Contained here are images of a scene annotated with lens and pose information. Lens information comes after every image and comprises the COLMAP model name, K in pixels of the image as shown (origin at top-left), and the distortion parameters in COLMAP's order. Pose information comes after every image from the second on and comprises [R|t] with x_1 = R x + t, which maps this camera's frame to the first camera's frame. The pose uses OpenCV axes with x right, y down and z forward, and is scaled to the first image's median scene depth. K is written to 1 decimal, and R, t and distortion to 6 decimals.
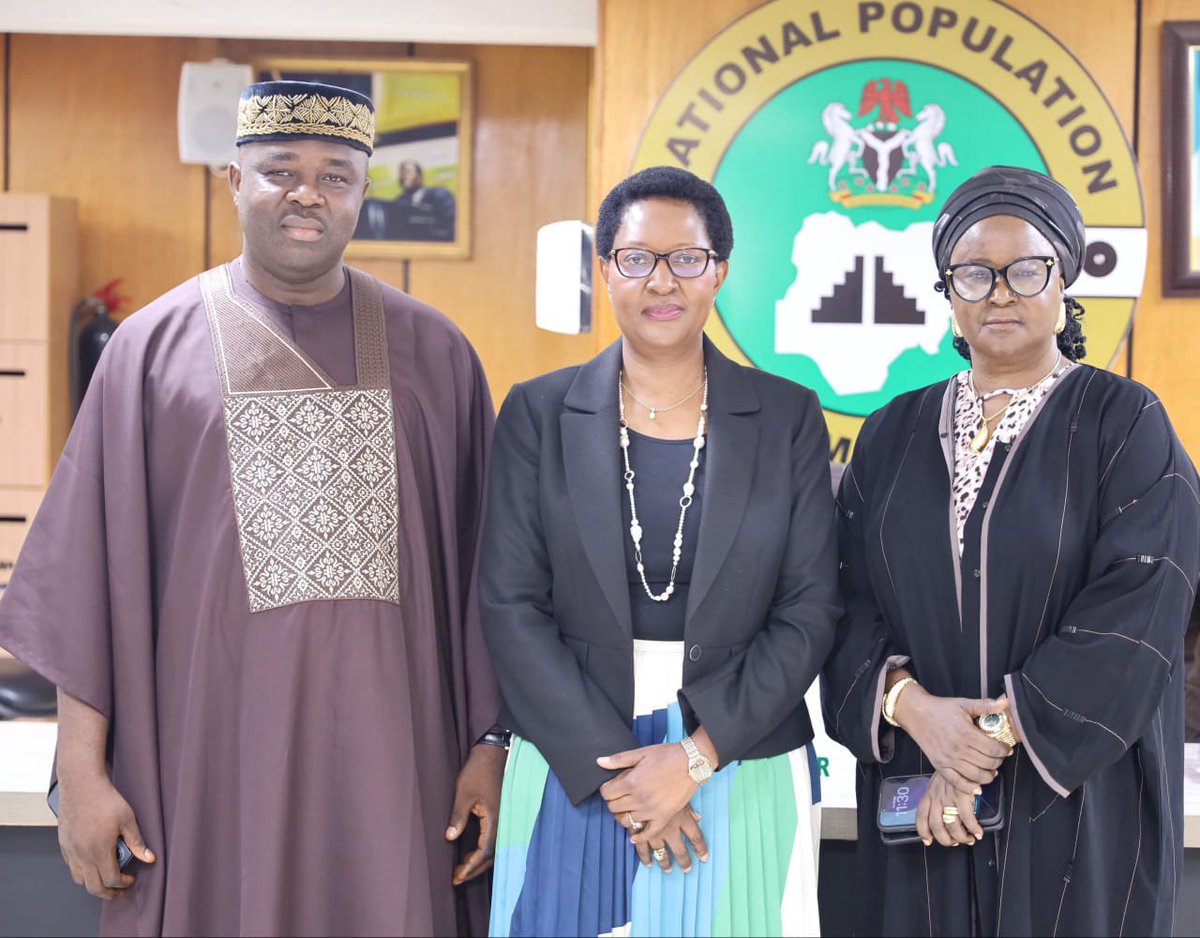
lens RADIAL K [[3157.8, 0, 600.0], [0, 3157.8, 469.0], [0, 0, 1]] dist [0.066026, -0.394892]
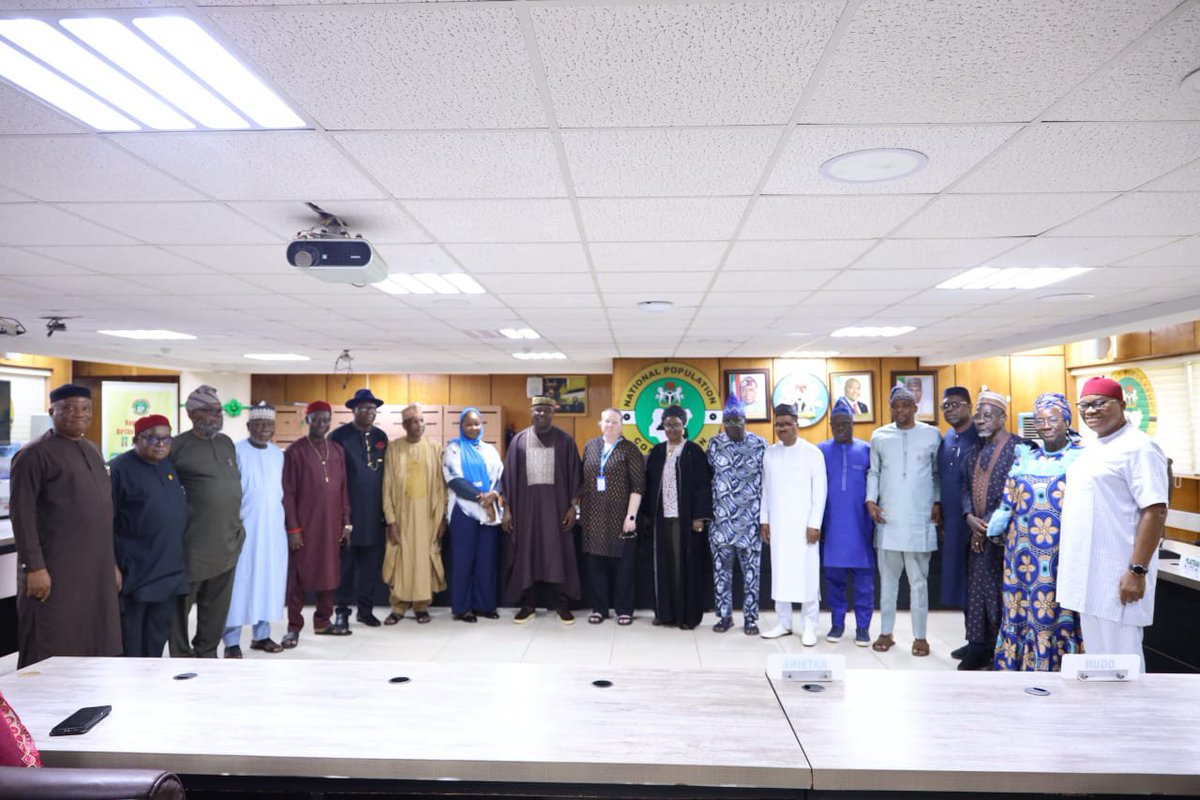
lens RADIAL K [[784.4, 0, 600.0], [0, 784.4, 400.0], [0, 0, 1]] dist [0.018600, -0.001848]
pose [[0.999587, -0.019258, -0.021331, 0.004471], [0.017531, 0.996769, -0.078380, 0.002098], [0.022771, 0.077974, 0.996695, -0.254809]]
